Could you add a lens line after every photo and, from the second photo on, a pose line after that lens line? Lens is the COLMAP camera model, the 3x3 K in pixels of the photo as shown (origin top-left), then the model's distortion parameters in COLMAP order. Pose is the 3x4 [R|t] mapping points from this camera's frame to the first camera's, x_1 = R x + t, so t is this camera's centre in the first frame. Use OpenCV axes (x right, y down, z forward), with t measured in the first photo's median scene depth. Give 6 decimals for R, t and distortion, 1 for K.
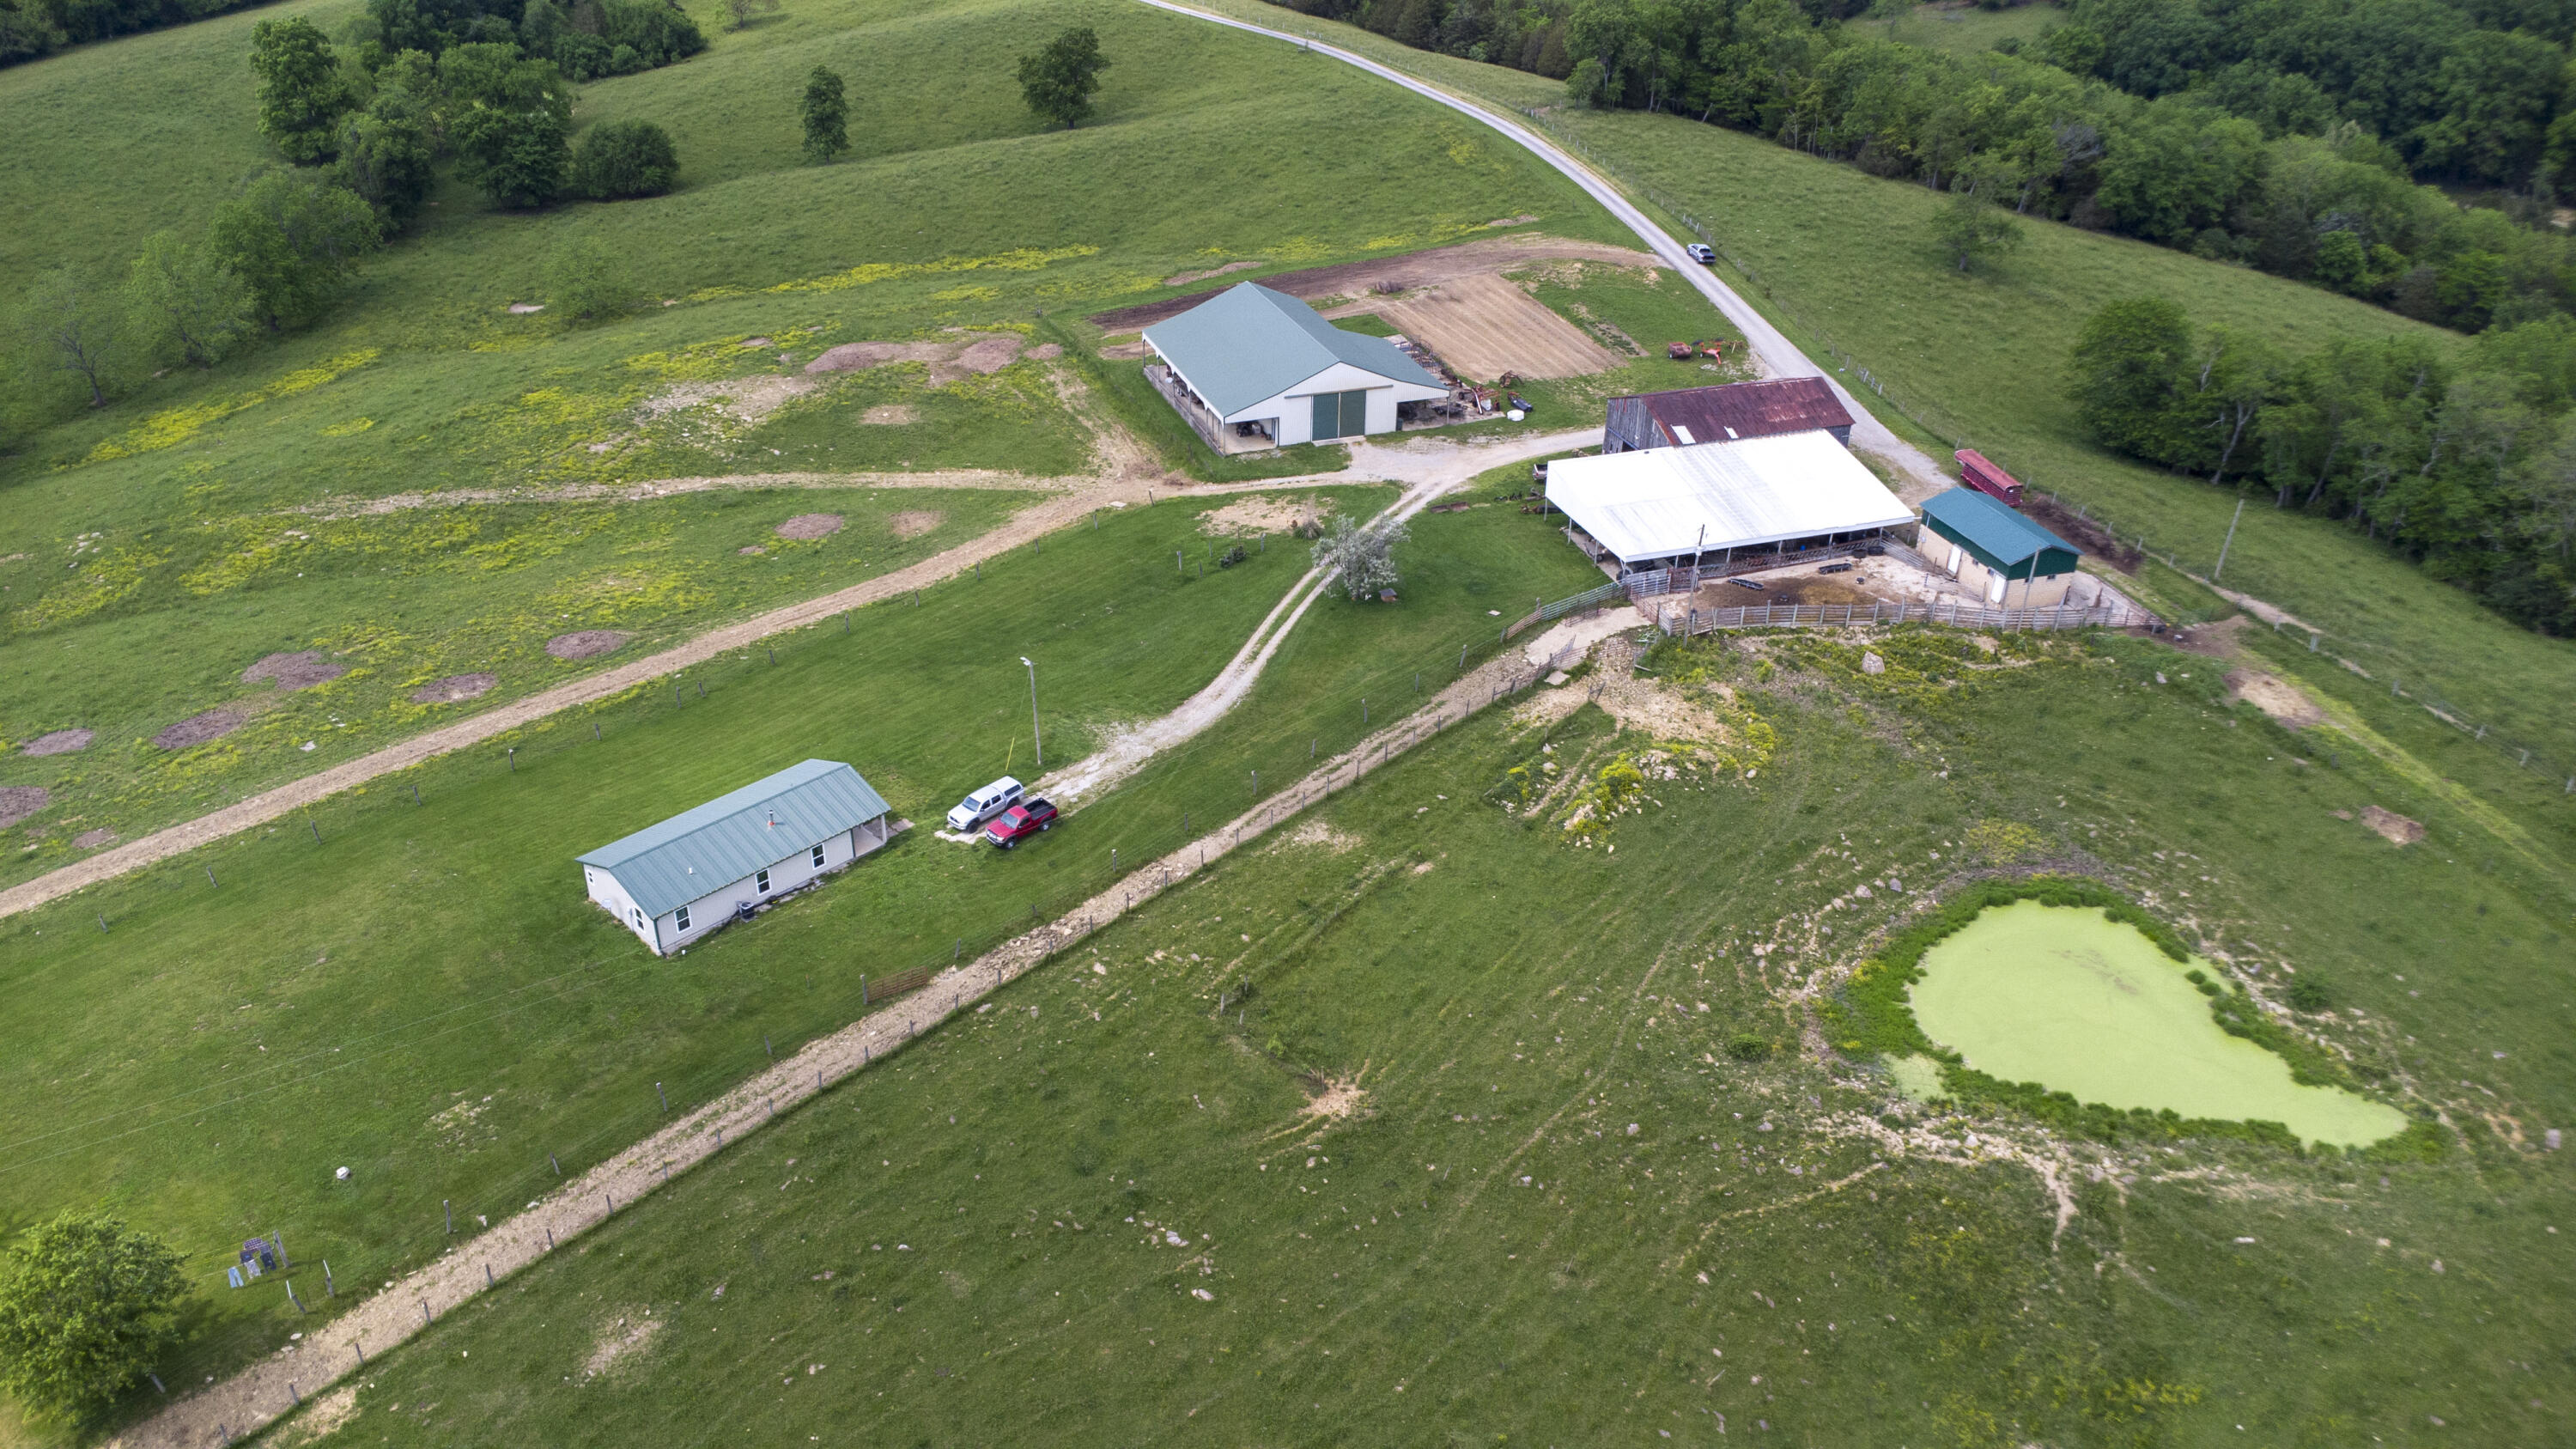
lens RADIAL K [[1874.5, 0, 1283.7], [0, 1874.5, 720.1], [0, 0, 1]] dist [0.006723, -0.001996]
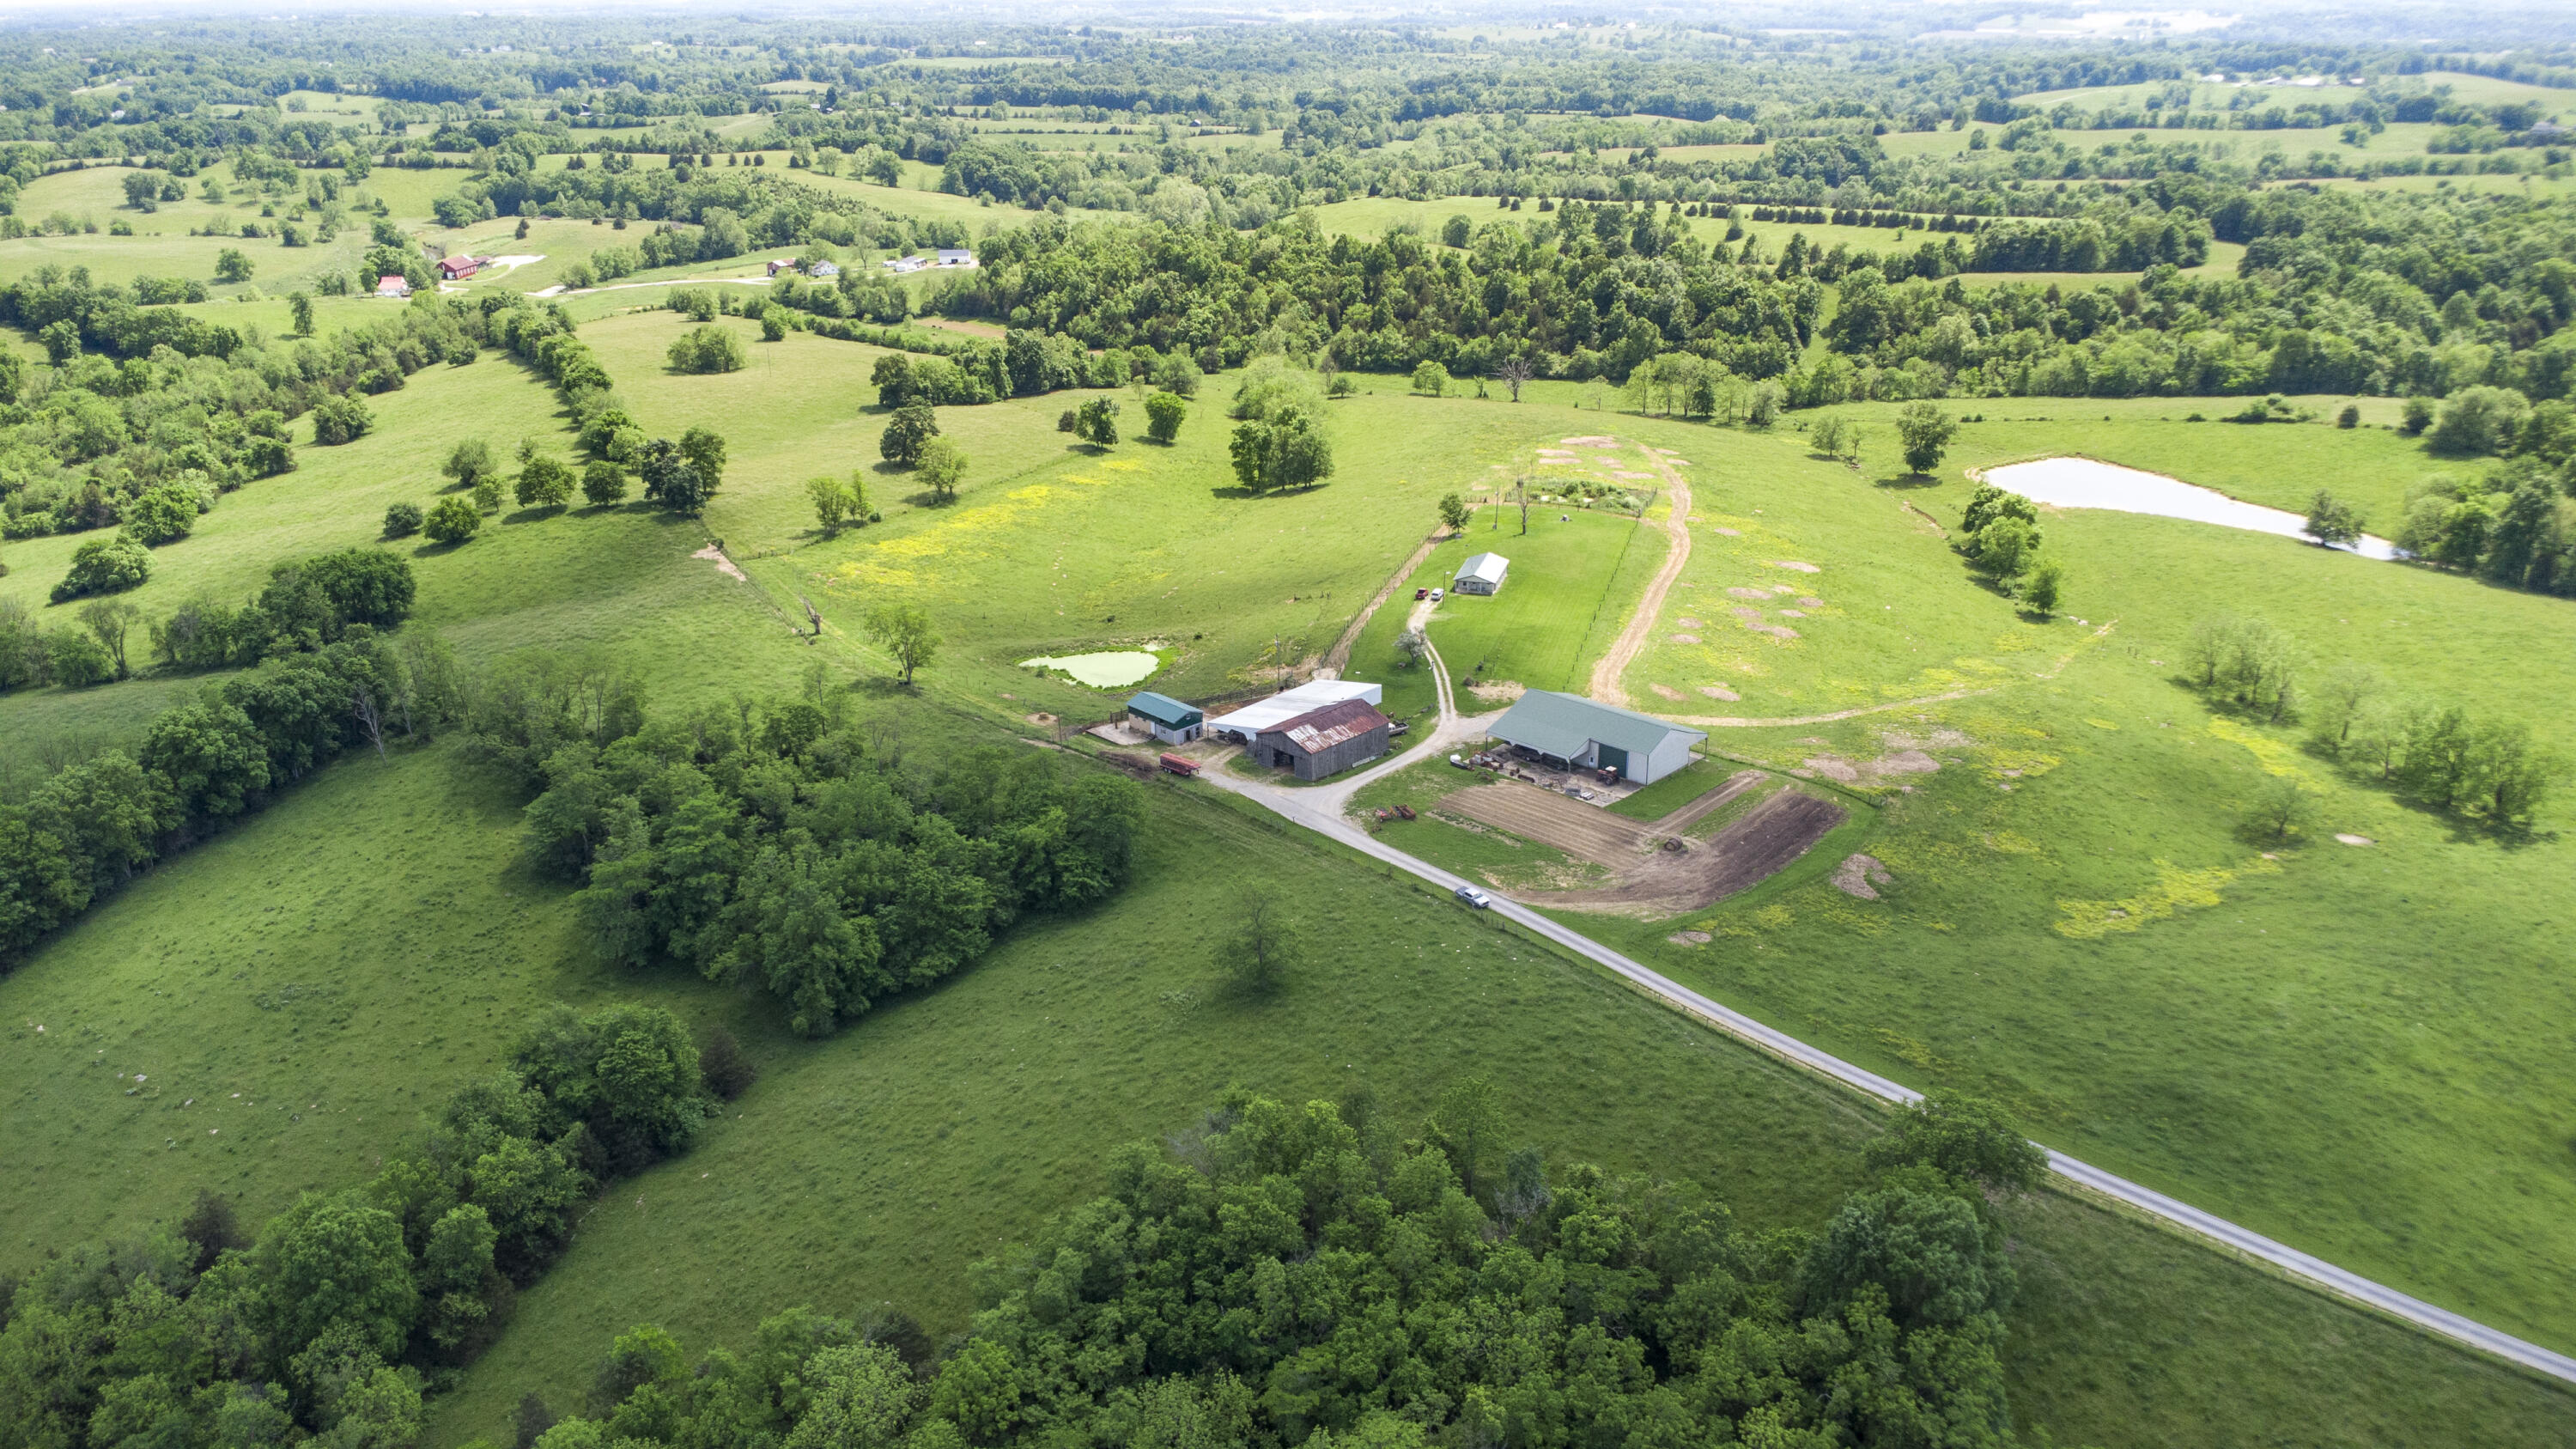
lens RADIAL K [[1870.9, 0, 1294.3], [0, 1870.9, 754.7], [0, 0, 1]] dist [0.025982, -0.028866]
pose [[-0.887762, 0.174202, -0.426067, 0.972047], [-0.226628, 0.640247, 0.733978, -1.371450], [0.400648, 0.748156, -0.528908, 1.858738]]
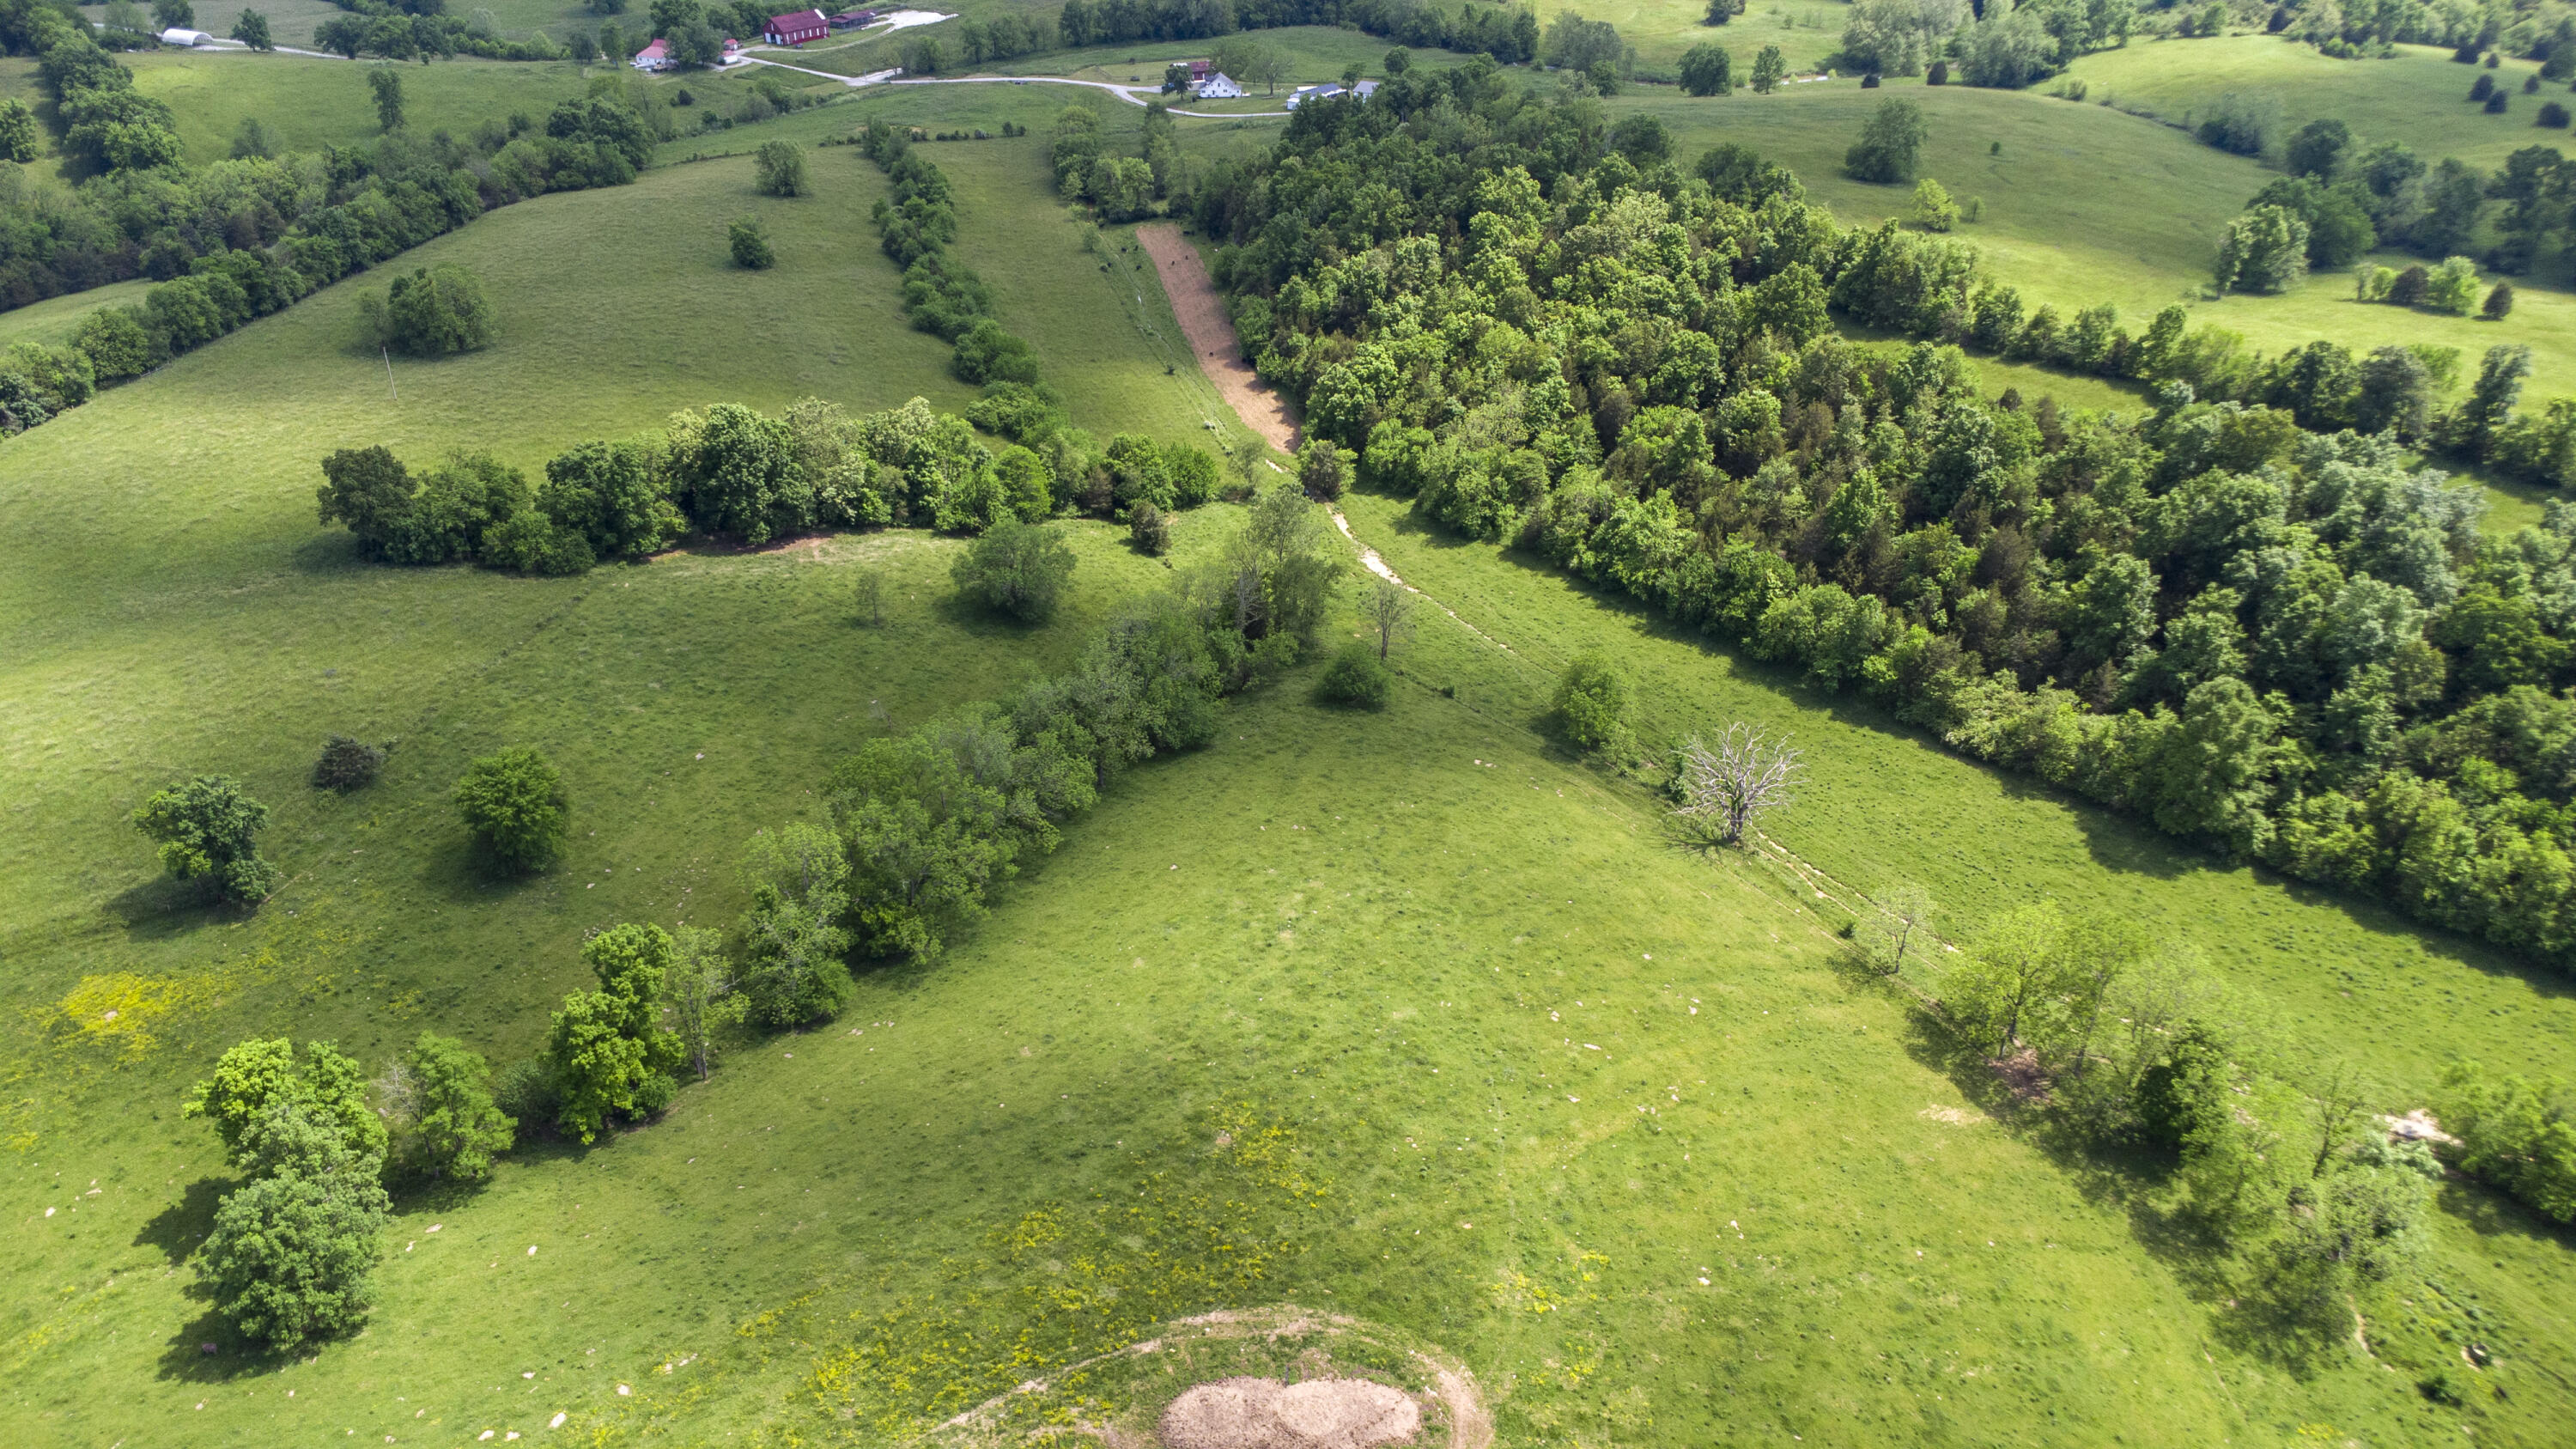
lens RADIAL K [[1845.1, 0, 1297.8], [0, 1845.1, 761.4], [0, 0, 1]] dist [0.034682, -0.037300]
pose [[-0.995403, -0.057563, 0.076541, -0.901284], [0.039319, 0.483114, 0.874674, -0.444557], [-0.087327, 0.873663, -0.478630, 0.184919]]
